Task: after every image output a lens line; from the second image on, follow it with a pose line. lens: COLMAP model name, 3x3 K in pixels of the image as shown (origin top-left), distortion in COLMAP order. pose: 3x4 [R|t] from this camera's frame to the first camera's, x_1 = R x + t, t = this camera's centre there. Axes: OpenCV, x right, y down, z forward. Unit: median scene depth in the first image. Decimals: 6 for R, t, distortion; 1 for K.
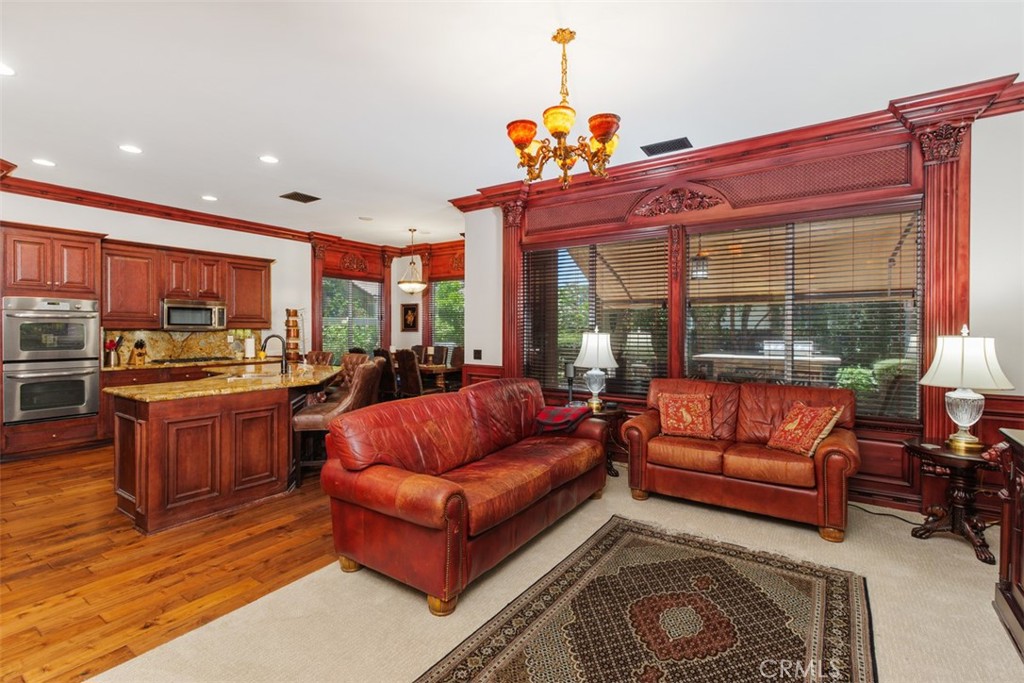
lens RADIAL K [[470.6, 0, 510.4], [0, 470.6, 332.2], [0, 0, 1]] dist [0.007796, -0.003128]
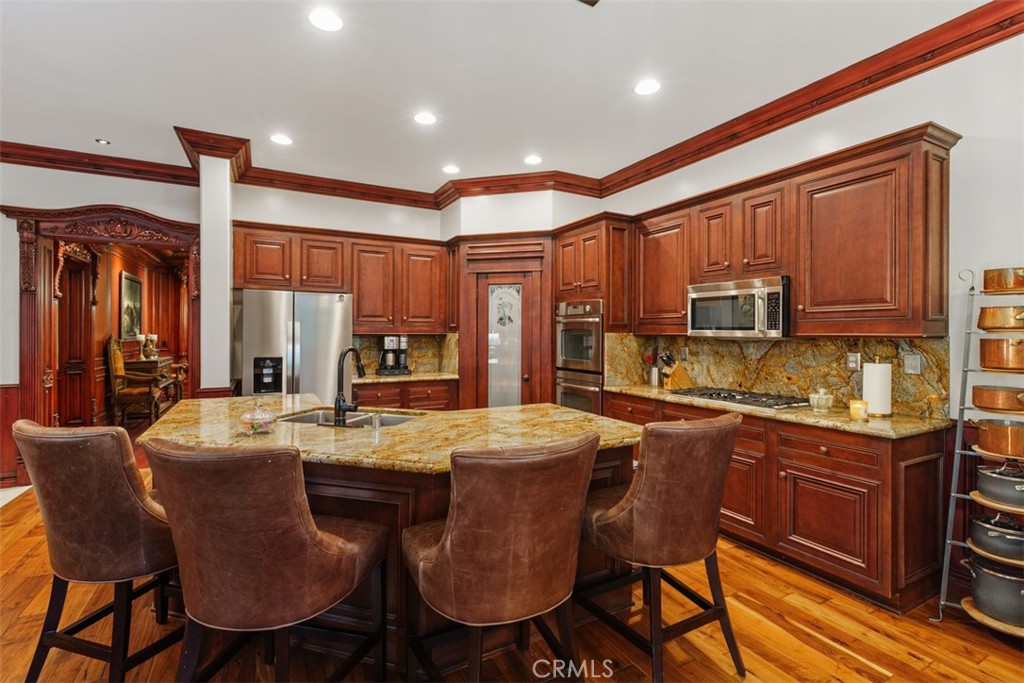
lens RADIAL K [[470.6, 0, 501.0], [0, 470.6, 332.7], [0, 0, 1]] dist [0.007796, -0.003128]
pose [[-0.469900, -0.004376, -0.882709, -0.086049], [-0.011009, 0.999939, 0.000903, -0.008746], [0.882651, 0.010142, -0.469920, 0.998665]]
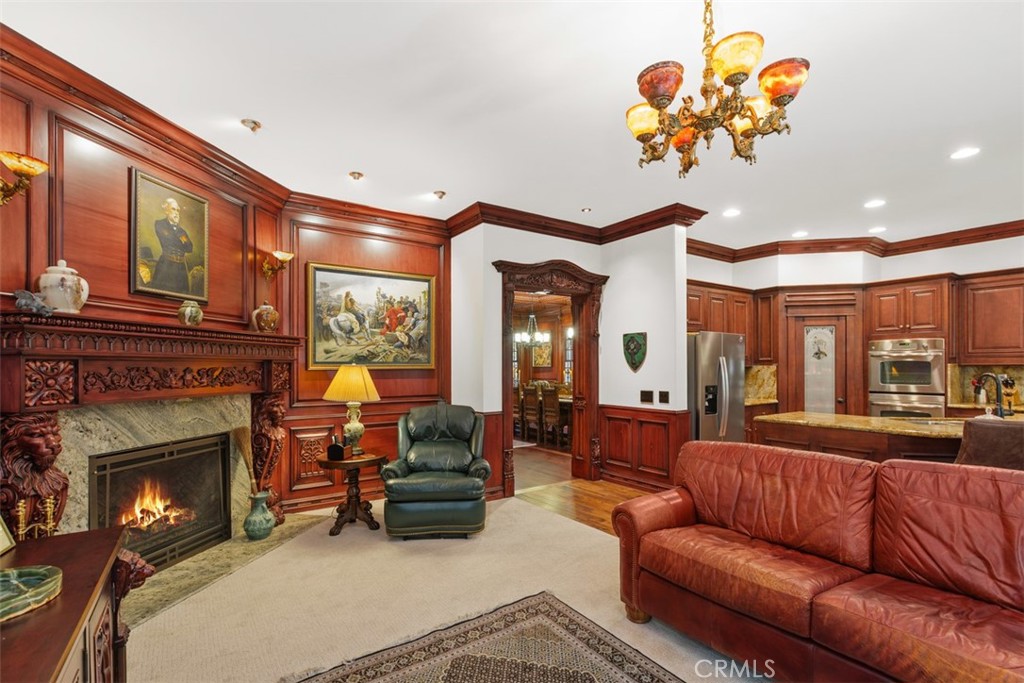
lens RADIAL K [[470.6, 0, 509.6], [0, 470.6, 370.9], [0, 0, 1]] dist [0.007796, -0.003128]
pose [[-0.364178, 0.008911, -0.931287, 0.361227], [-0.001718, 0.999946, 0.010239, -0.004093], [0.931328, 0.005329, -0.364143, 0.400737]]
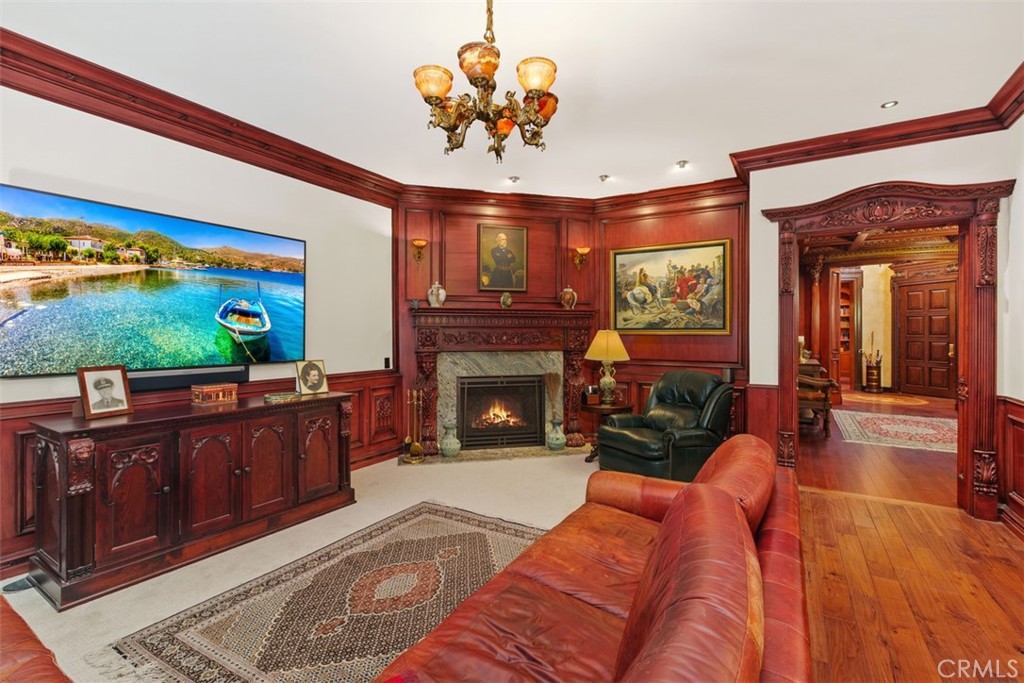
lens RADIAL K [[470.6, 0, 514.6], [0, 470.6, 331.9], [0, 0, 1]] dist [0.007796, -0.003128]
pose [[-0.998089, -0.002955, -0.061722, 0.049588], [-0.003156, 0.999990, 0.003165, -0.005299], [0.061712, 0.003354, -0.998088, 0.742530]]
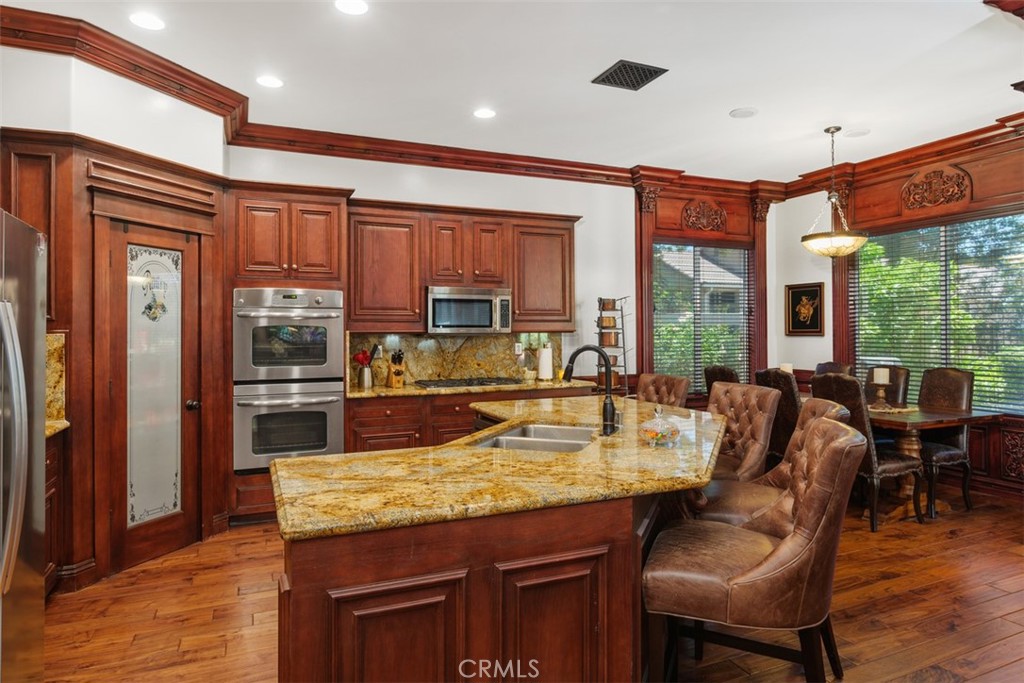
lens RADIAL K [[610.1, 0, 512.7], [0, 610.1, 325.7], [0, 0, 1]] dist [-0.007731, -0.000923]
pose [[0.845713, -0.011878, -0.533506, -0.180081], [0.003612, 0.999857, -0.016536, -0.002961], [0.533626, 0.012058, 0.845635, 0.334568]]
